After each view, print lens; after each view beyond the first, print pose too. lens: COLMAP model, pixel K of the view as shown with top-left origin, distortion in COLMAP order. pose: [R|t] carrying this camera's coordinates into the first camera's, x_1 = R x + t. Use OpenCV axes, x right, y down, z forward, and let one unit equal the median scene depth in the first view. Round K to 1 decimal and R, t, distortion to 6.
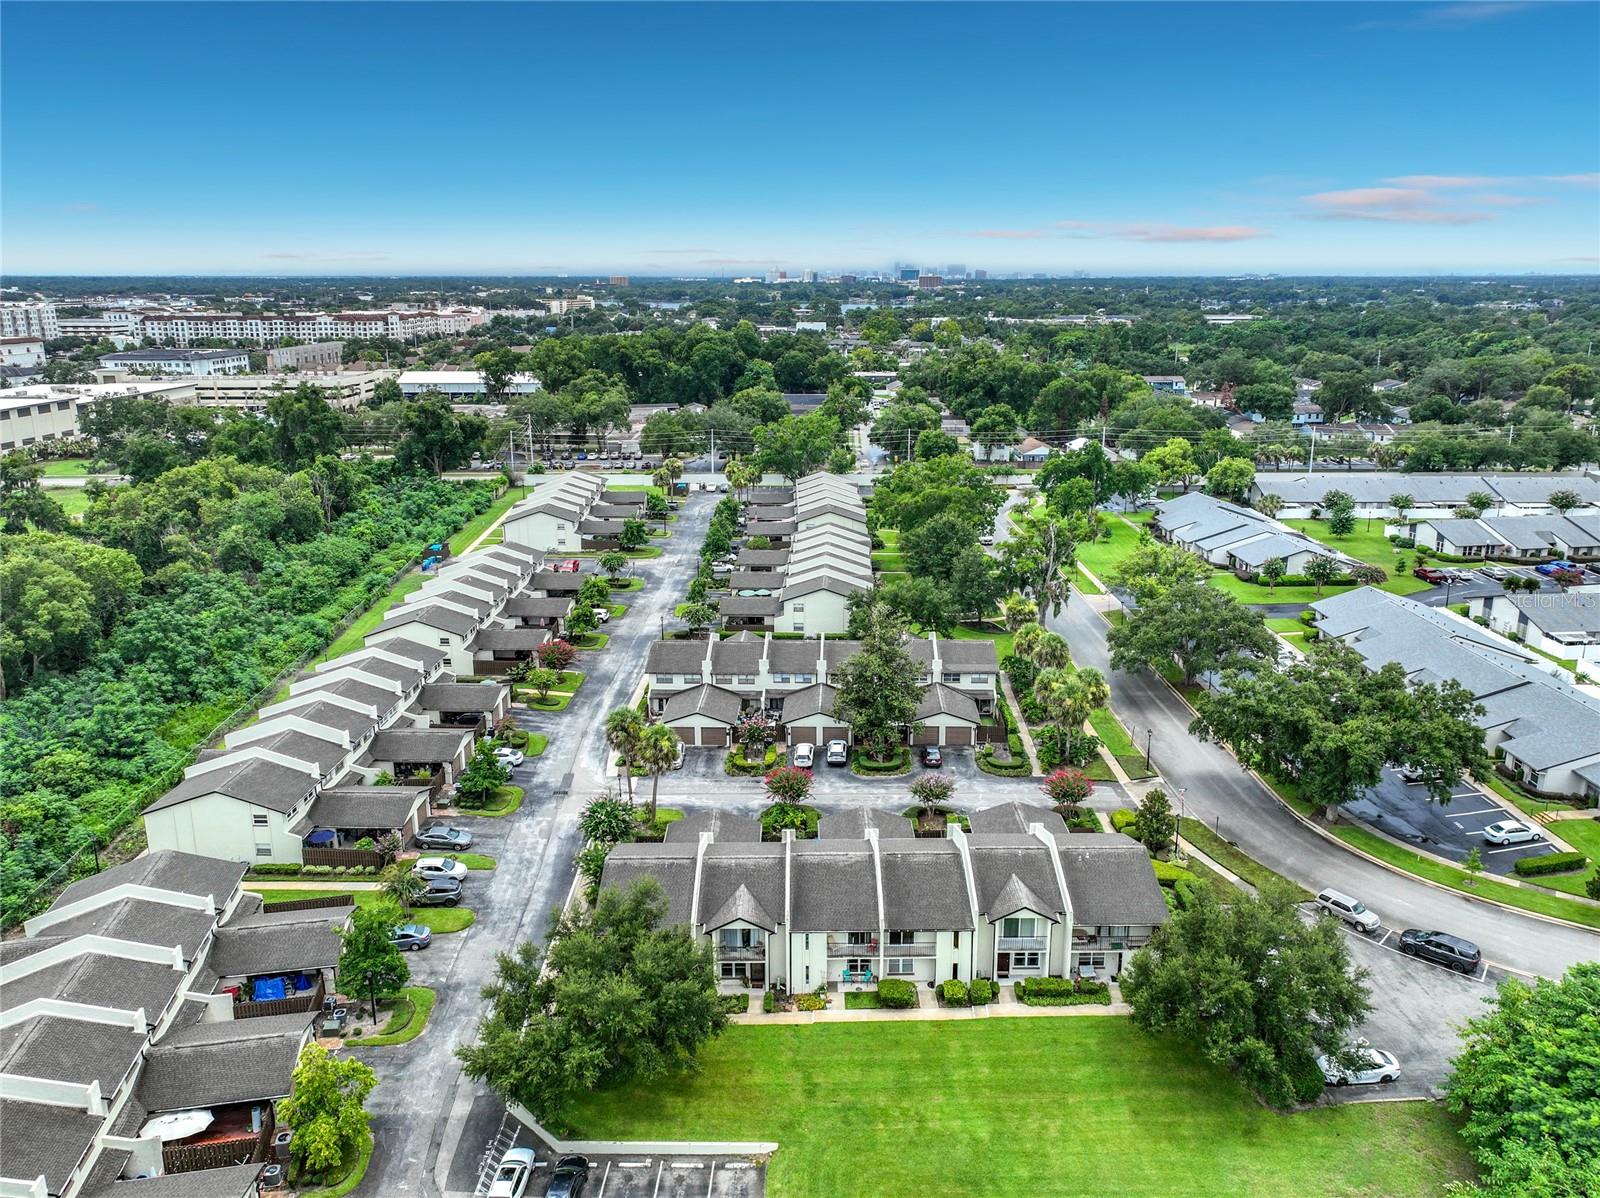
lens RADIAL K [[1146.2, 0, 798.8], [0, 1146.2, 547.0], [0, 0, 1]] dist [0.001349, 0.006408]
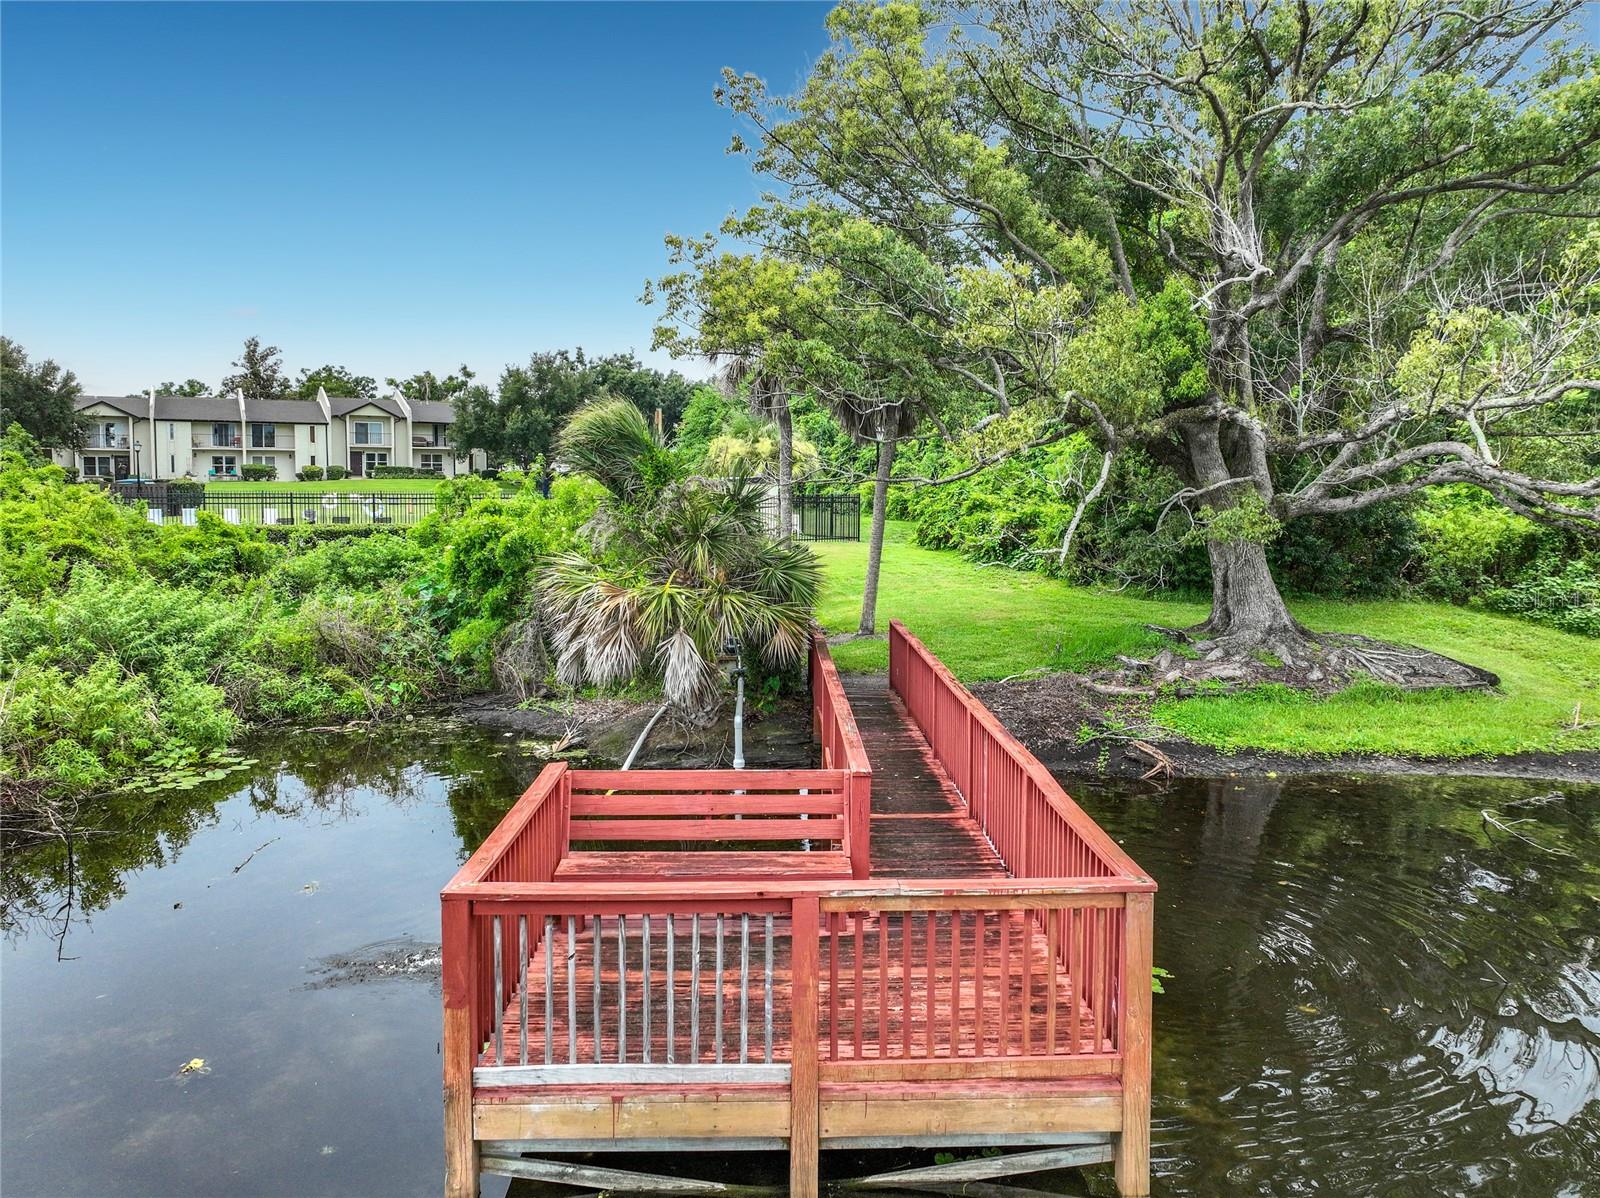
lens RADIAL K [[1156.3, 0, 797.8], [0, 1156.3, 554.3], [0, 0, 1]] dist [-0.003188, 0.010837]
pose [[0.886397, -0.026963, 0.462140, 0.009037], [0.107439, 0.983026, -0.148718, 0.259440], [-0.450285, 0.181475, 0.874248, -0.099580]]
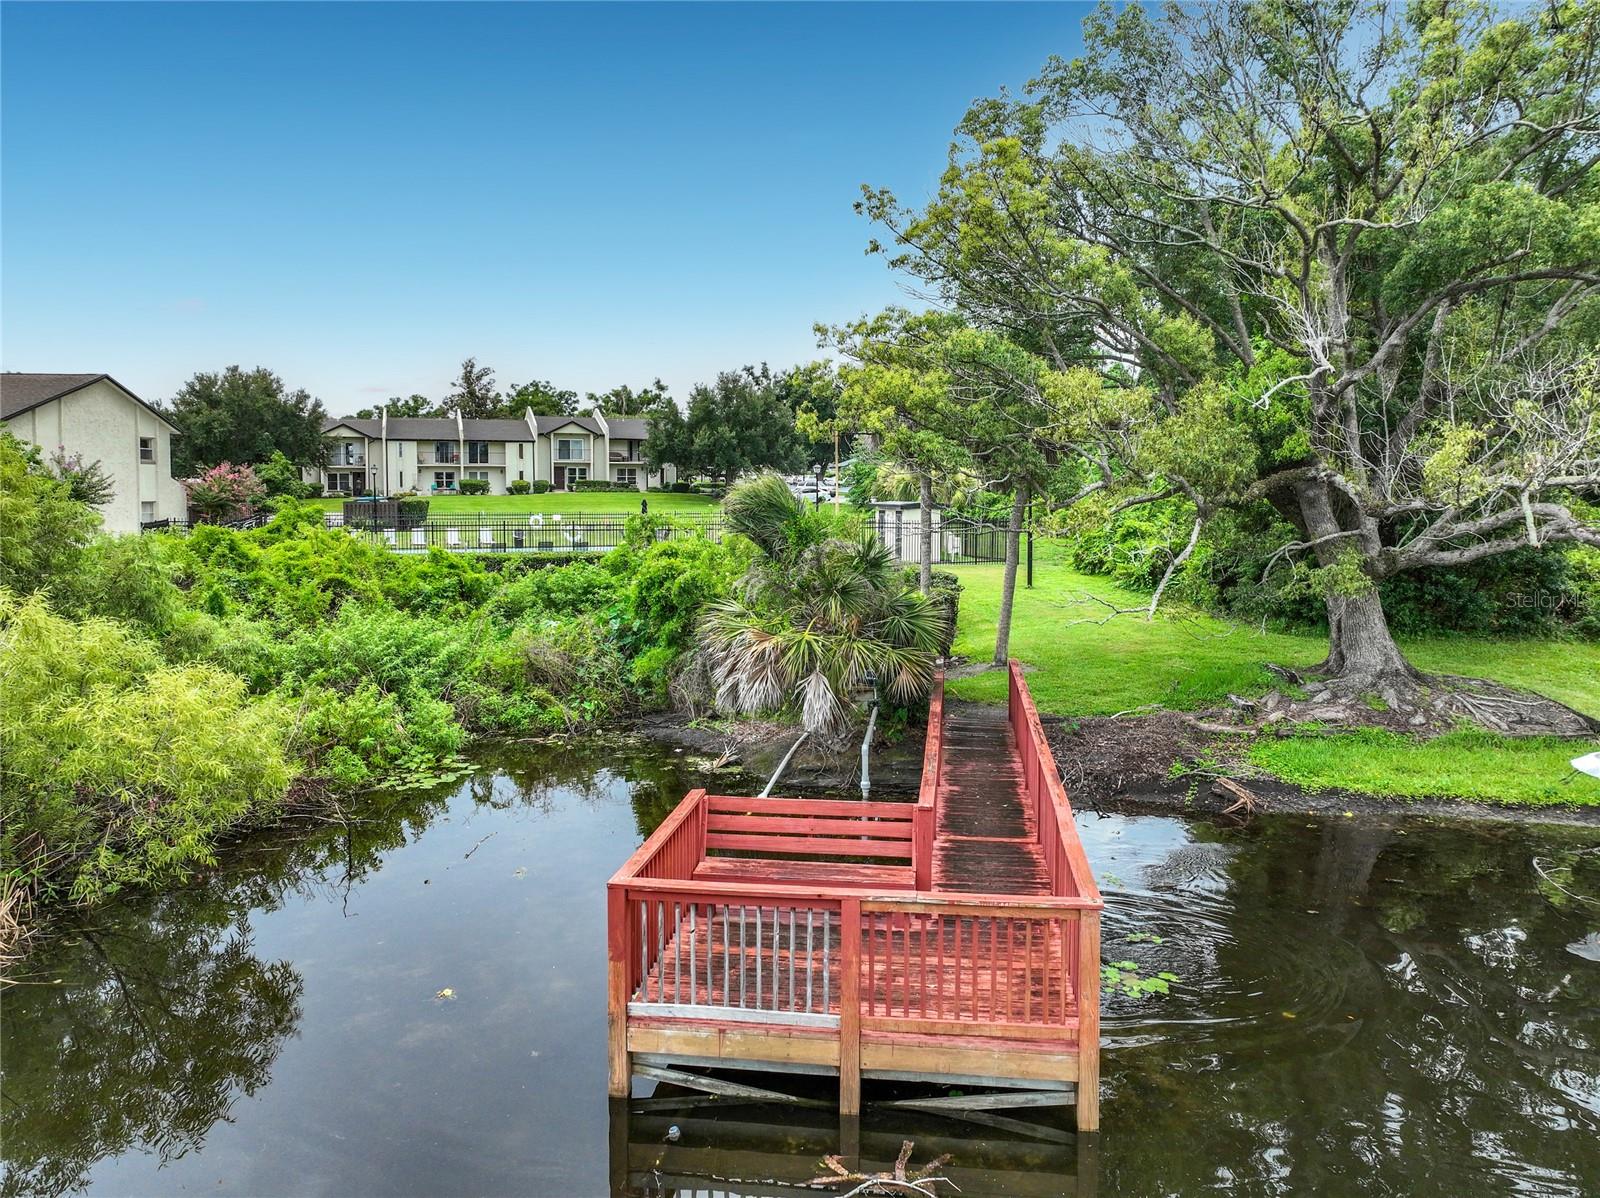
lens RADIAL K [[1153.3, 0, 793.0], [0, 1153.3, 550.2], [0, 0, 1]] dist [0.000618, 0.005360]
pose [[0.950282, -0.018993, 0.310811, 0.007760], [0.074689, 0.982903, -0.168294, 0.258113], [-0.302301, 0.183141, 0.935454, -0.112818]]
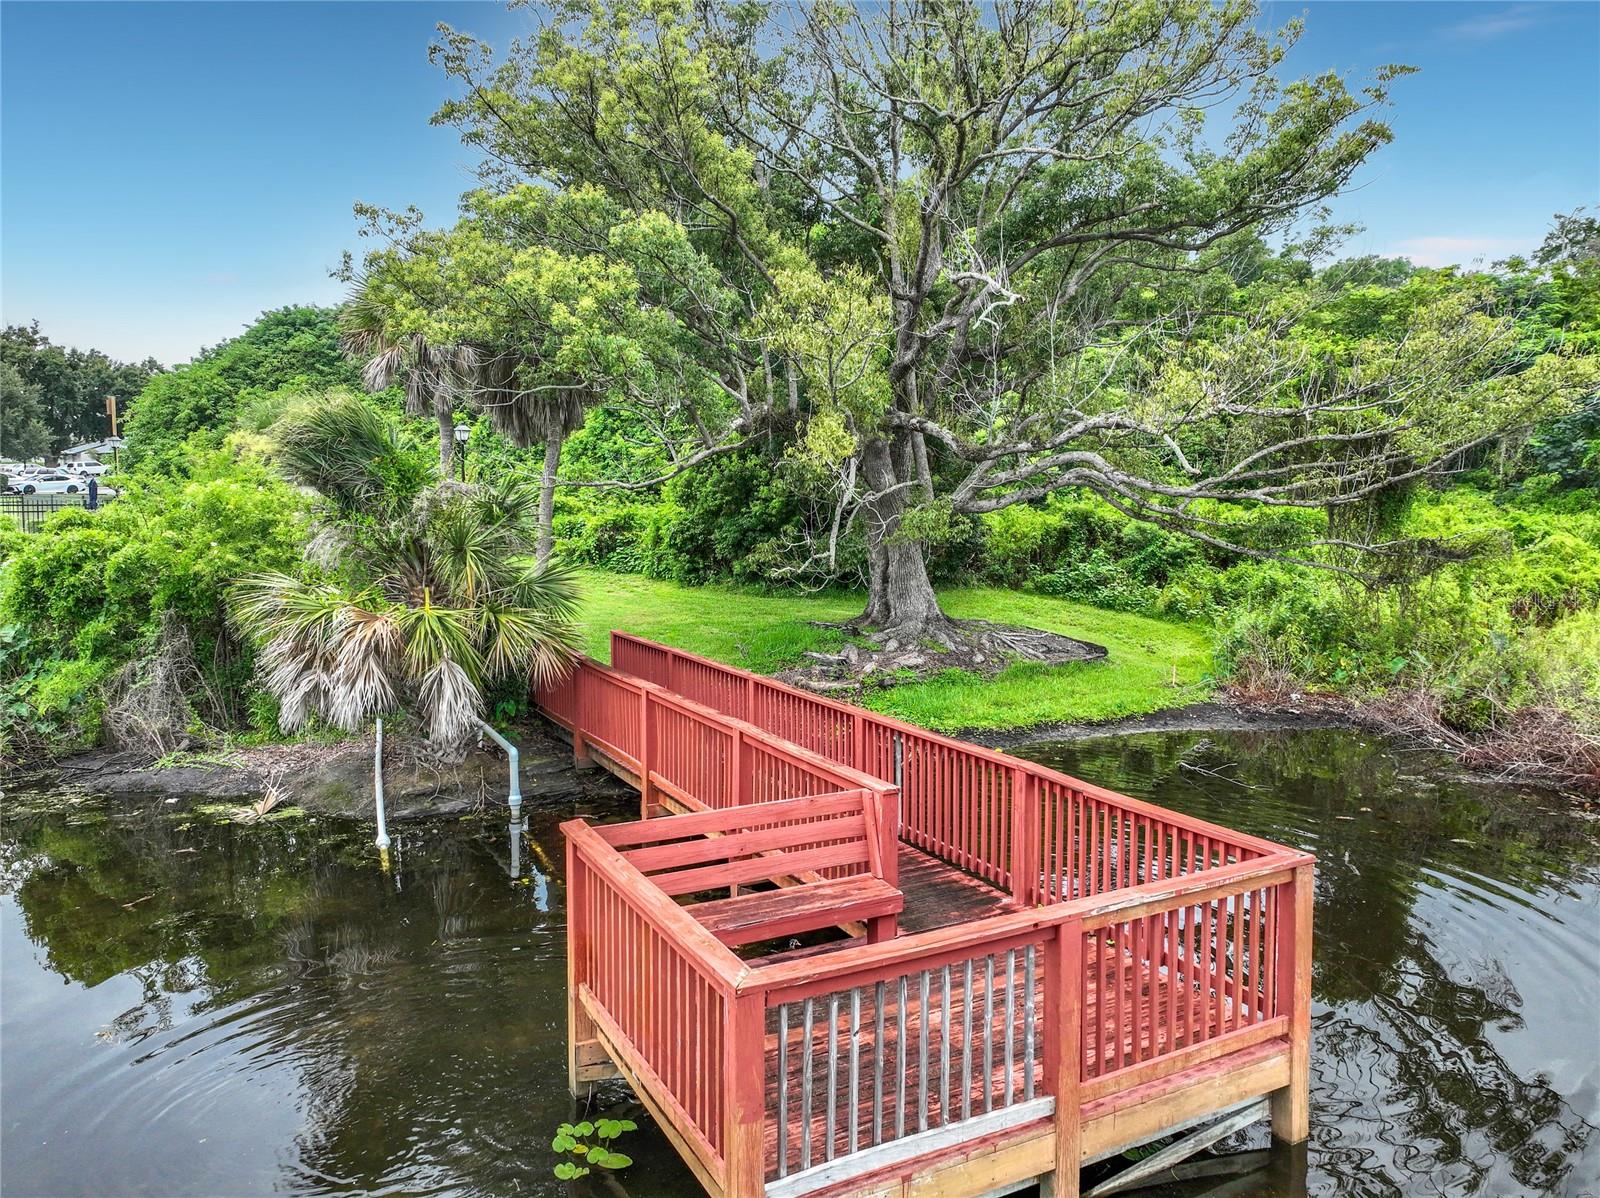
lens RADIAL K [[1158.6, 0, 805.7], [0, 1158.6, 554.9], [0, 0, 1]] dist [0.004887, 0.004265]
pose [[0.584116, -0.050305, 0.810110, -0.003557], [0.191080, 0.978549, -0.077010, 0.255898], [-0.788858, 0.199778, 0.581198, -0.086568]]
